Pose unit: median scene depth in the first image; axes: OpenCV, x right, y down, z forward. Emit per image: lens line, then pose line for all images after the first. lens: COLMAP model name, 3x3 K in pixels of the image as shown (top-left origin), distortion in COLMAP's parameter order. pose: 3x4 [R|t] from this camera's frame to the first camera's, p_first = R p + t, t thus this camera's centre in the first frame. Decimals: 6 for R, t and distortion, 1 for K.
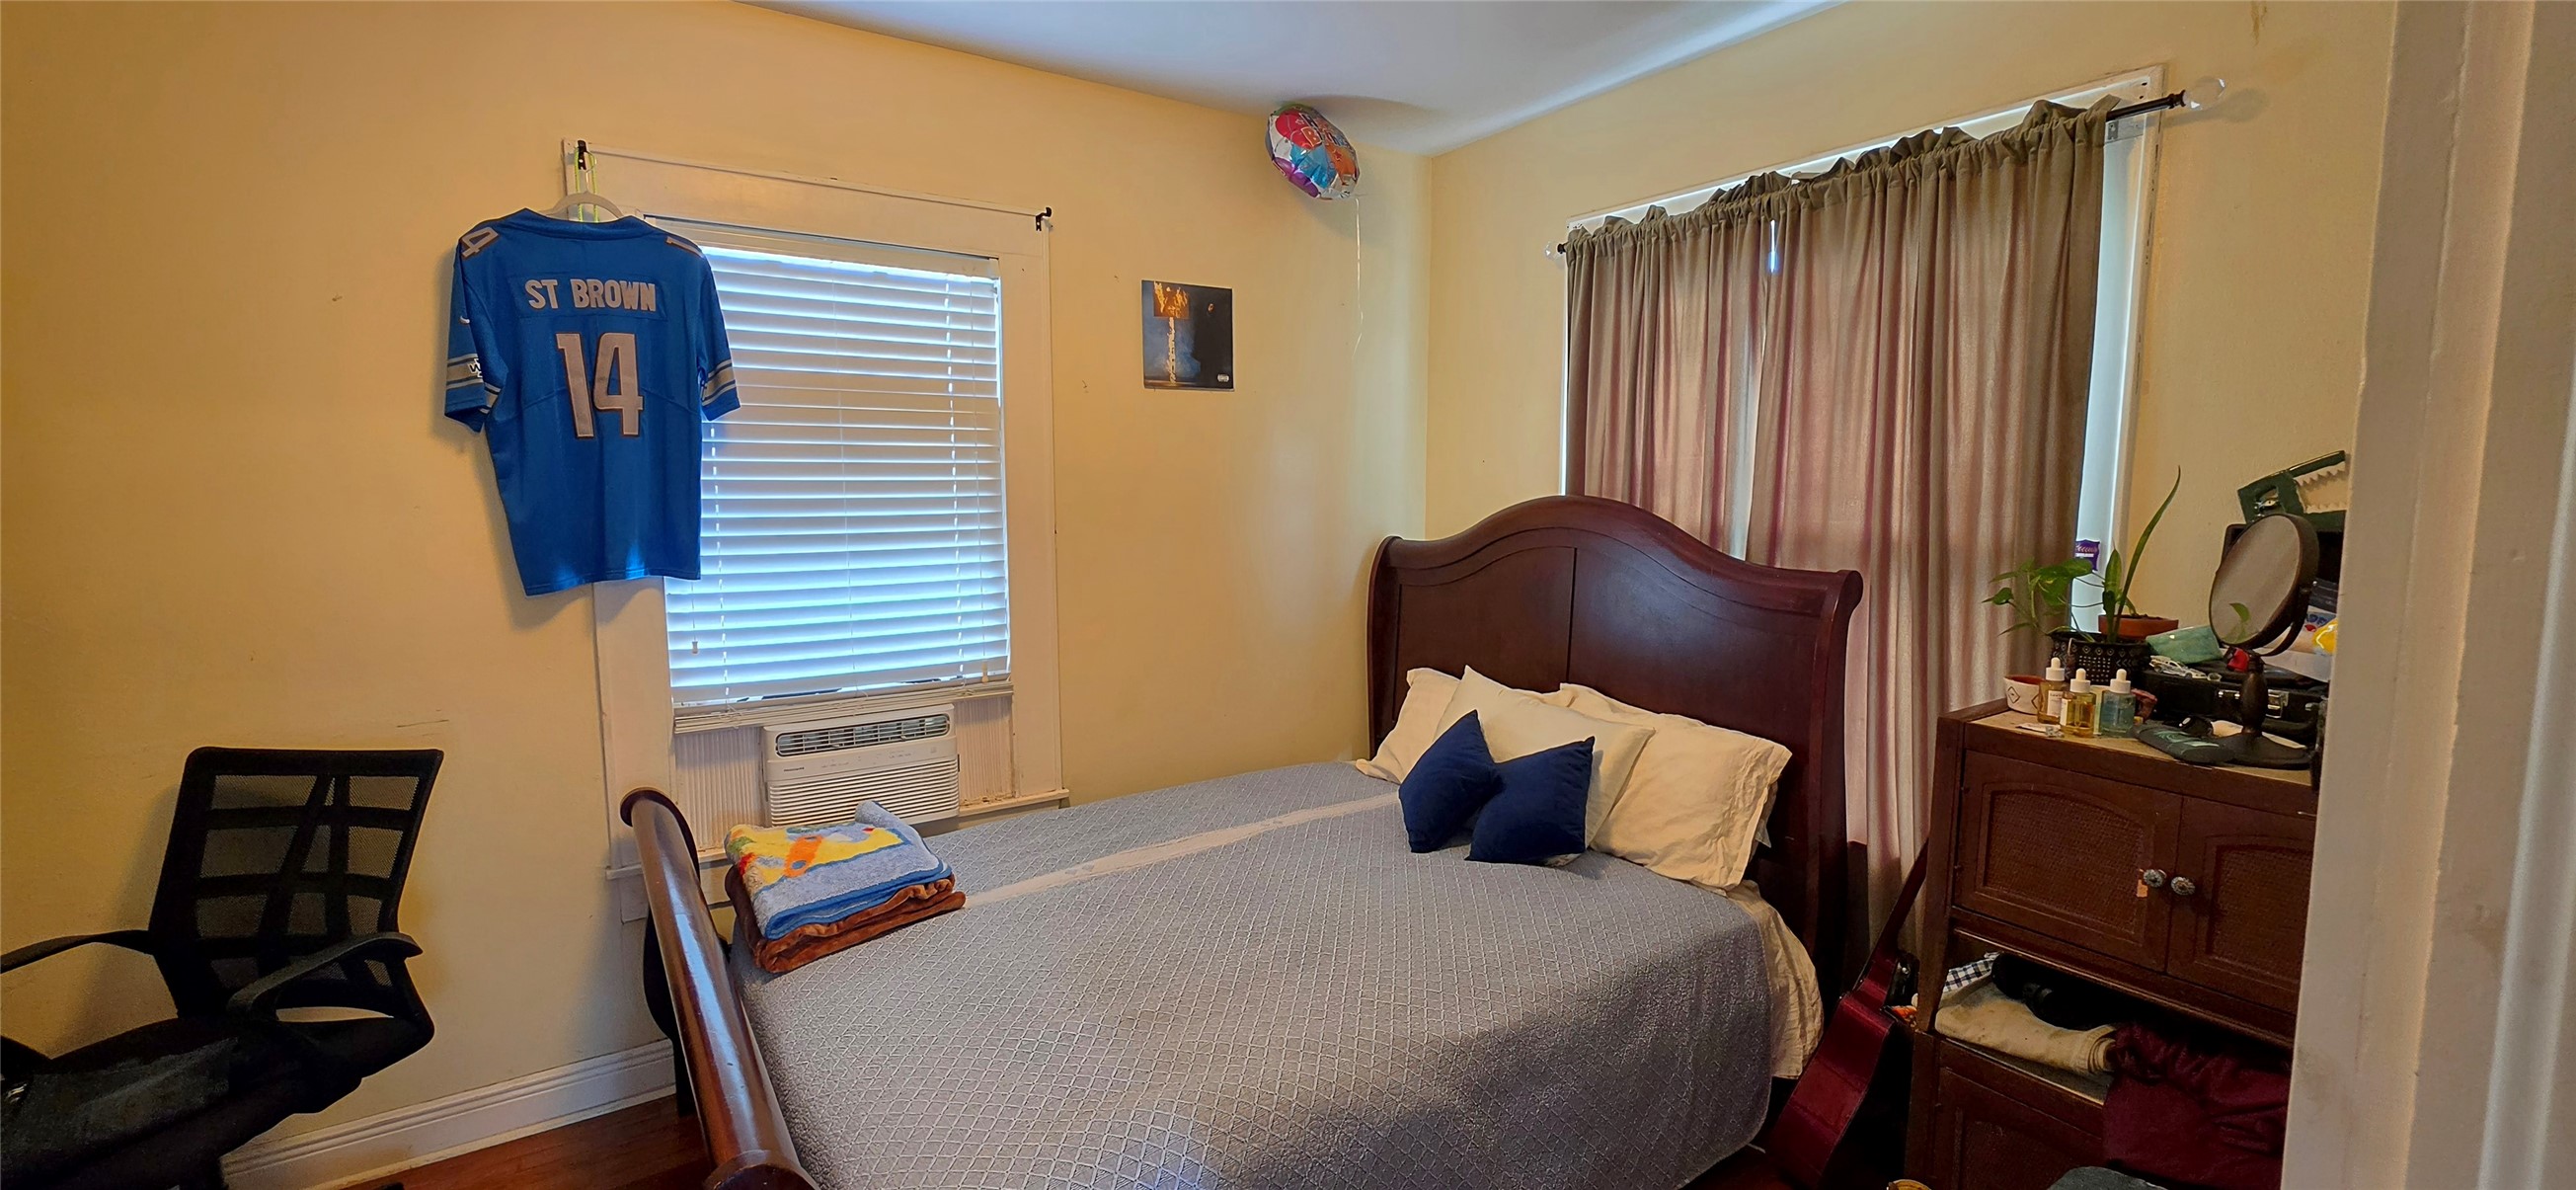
lens RADIAL K [[1023.4, 0, 1317.6], [0, 1023.4, 587.9], [0, 0, 1]] dist [-0.017341, 0.000235]
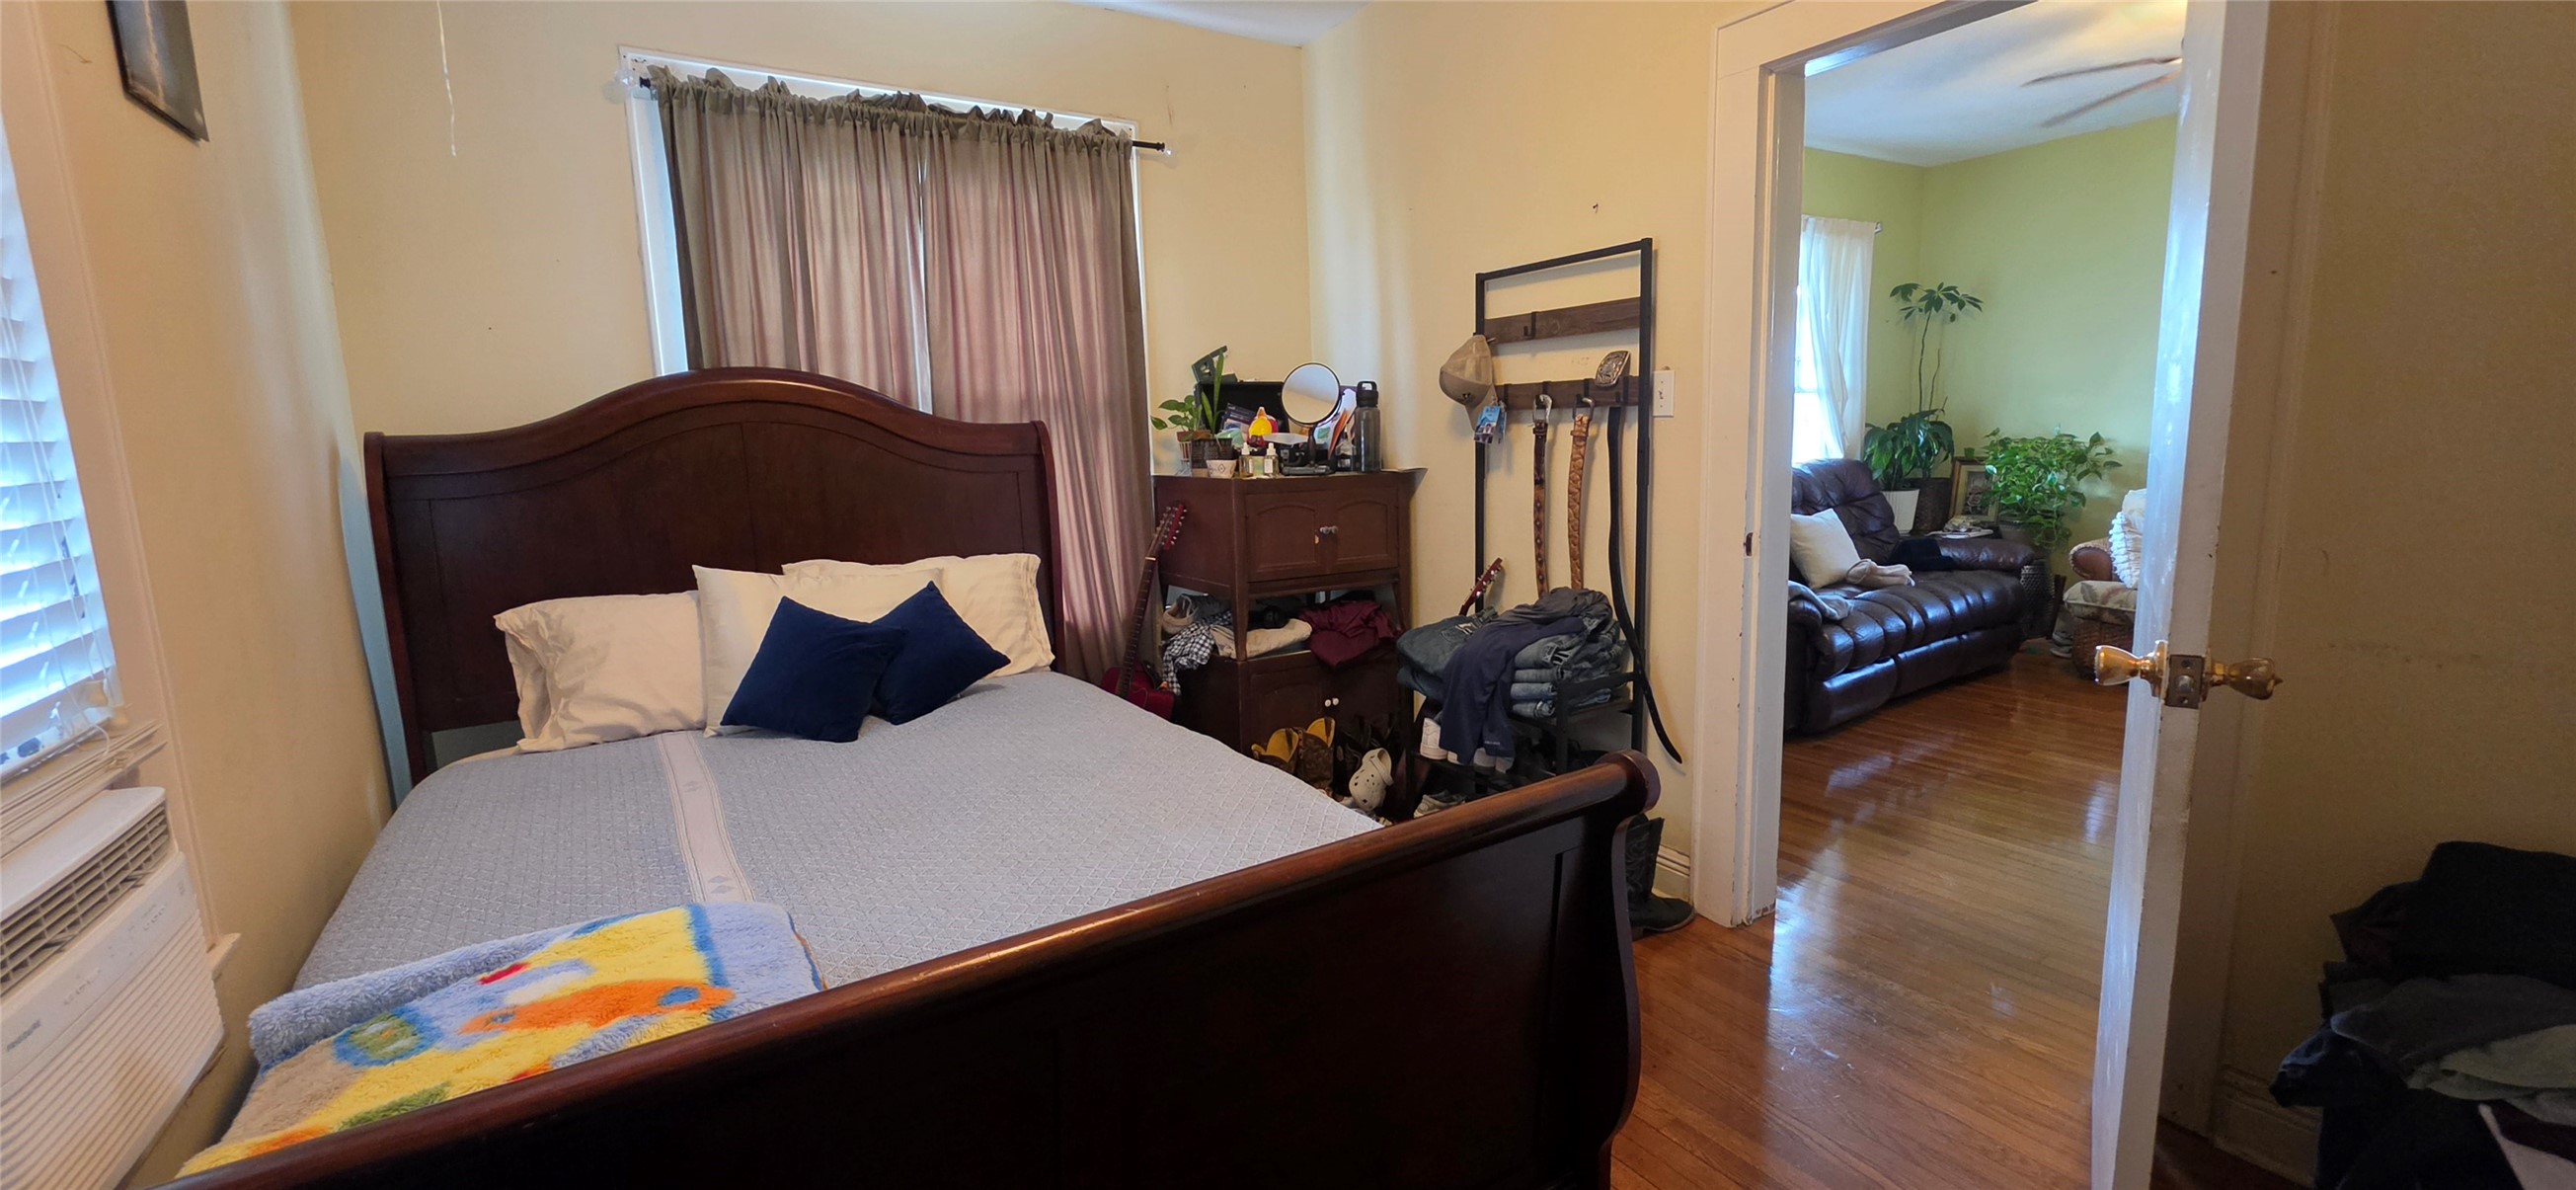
lens RADIAL K [[1023.4, 0, 1317.6], [0, 1023.4, 587.9], [0, 0, 1]] dist [-0.017341, 0.000235]
pose [[0.024146, -0.158236, 0.987106, -0.809493], [0.131427, 0.979326, 0.153774, 0.038299], [-0.991032, 0.126020, 0.044444, 0.544538]]
